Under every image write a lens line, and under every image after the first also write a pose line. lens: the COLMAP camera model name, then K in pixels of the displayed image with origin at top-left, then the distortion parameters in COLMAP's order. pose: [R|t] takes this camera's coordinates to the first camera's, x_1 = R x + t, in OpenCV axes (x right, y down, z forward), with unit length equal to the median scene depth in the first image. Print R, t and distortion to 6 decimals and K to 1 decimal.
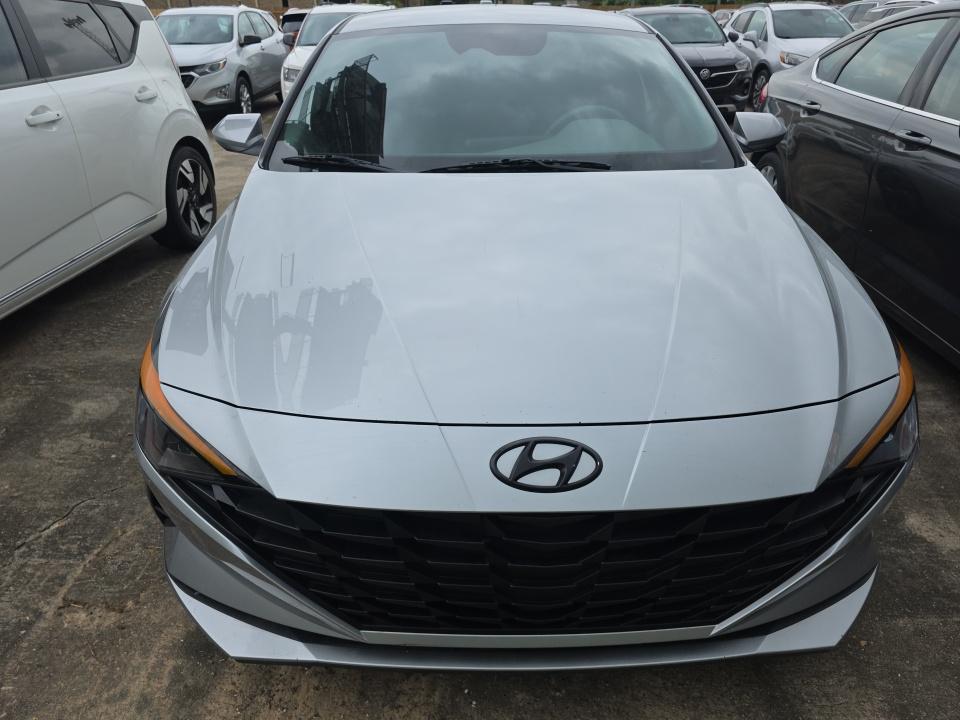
lens RADIAL K [[656.1, 0, 469.5], [0, 656.1, 358.5], [0, 0, 1]] dist [-0.000535, -0.006413]
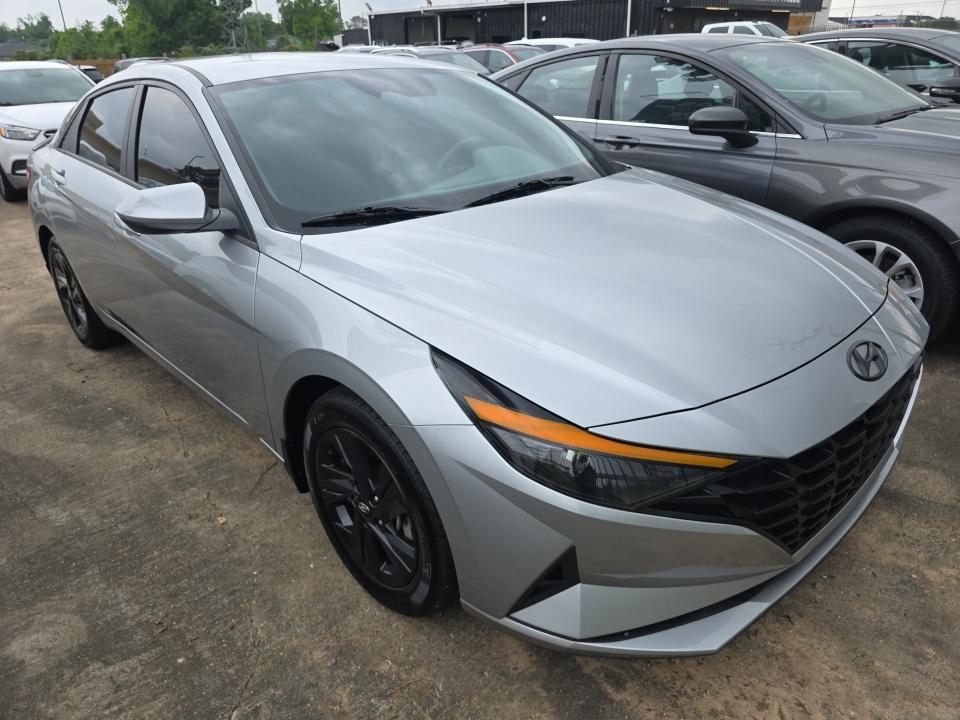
lens RADIAL K [[656.1, 0, 469.5], [0, 656.1, 358.5], [0, 0, 1]] dist [-0.000535, -0.006413]
pose [[0.737312, -0.298271, 0.606140, -0.771542], [0.336928, 0.940052, 0.052742, -0.112649], [-0.585534, 0.165339, 0.793608, 0.220545]]
